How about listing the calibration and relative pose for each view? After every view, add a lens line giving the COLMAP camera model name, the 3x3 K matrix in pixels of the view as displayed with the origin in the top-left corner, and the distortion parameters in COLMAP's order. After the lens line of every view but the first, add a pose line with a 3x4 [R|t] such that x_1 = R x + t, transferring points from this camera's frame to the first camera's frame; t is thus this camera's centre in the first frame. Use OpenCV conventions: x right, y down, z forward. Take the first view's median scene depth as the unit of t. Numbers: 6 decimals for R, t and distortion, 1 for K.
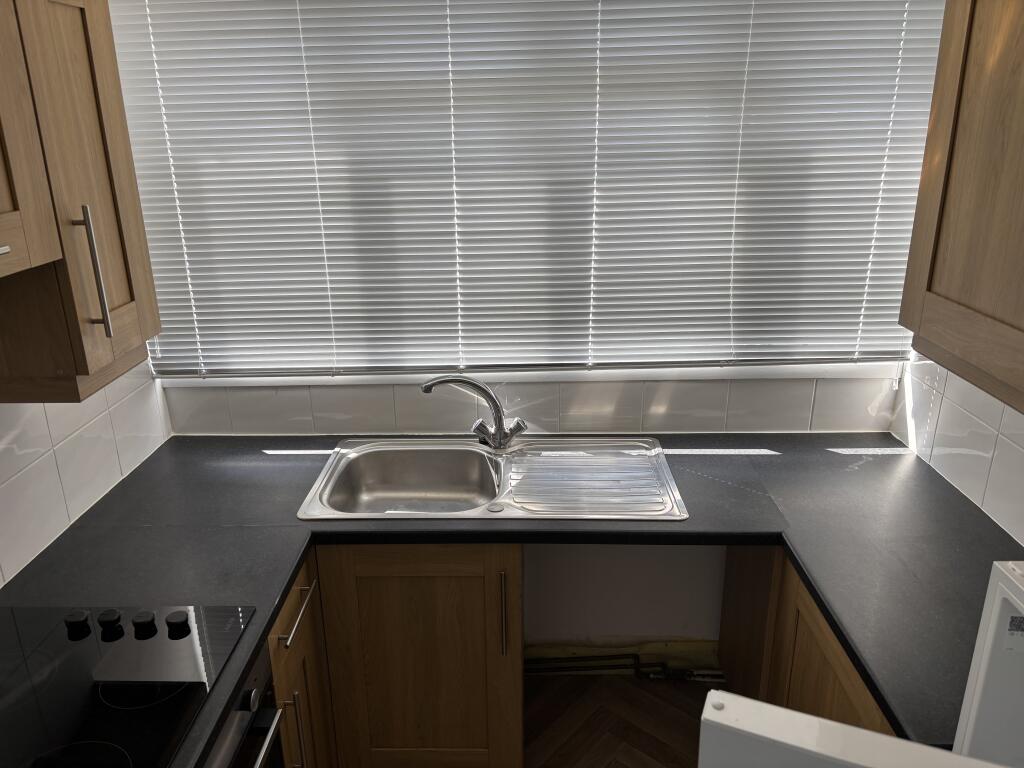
lens RADIAL K [[755.9, 0, 512.0], [0, 755.9, 384.0], [0, 0, 1]] dist [-0.037941, 0.110884]
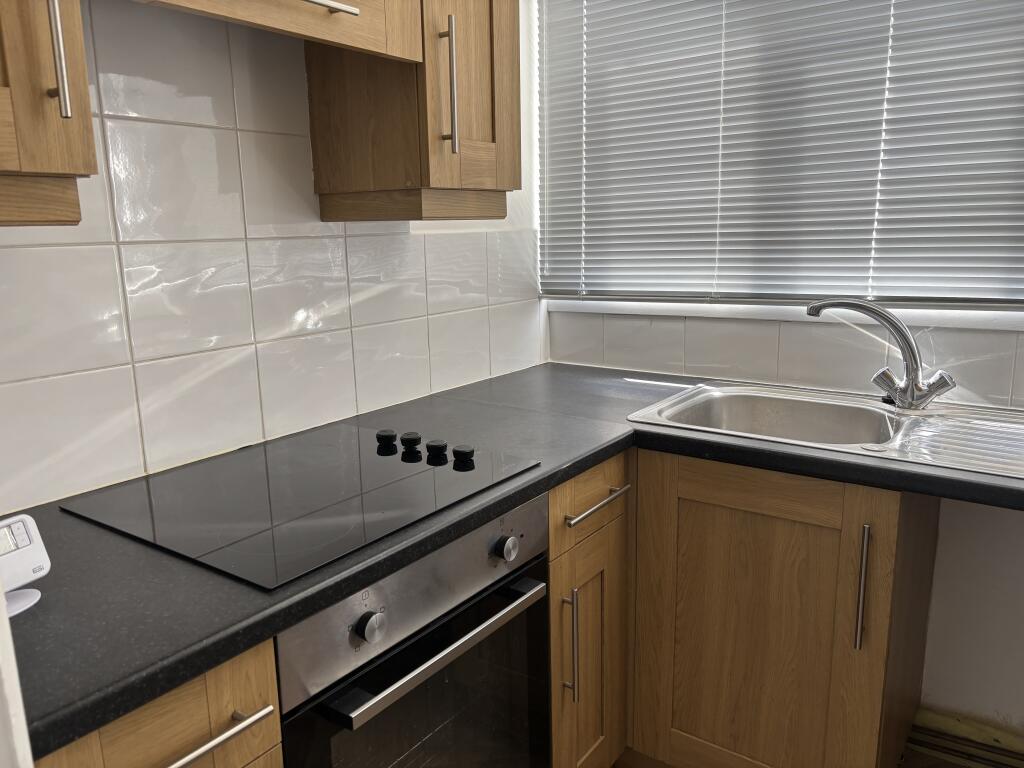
lens RADIAL K [[767.8, 0, 512.0], [0, 767.8, 384.0], [0, 0, 1]] dist [0.012021, 0.004301]
pose [[0.823943, 0.117450, -0.554368, 0.082404], [-0.174076, 0.983443, -0.050369, 0.172180], [0.539273, 0.138004, 0.830746, 0.145374]]
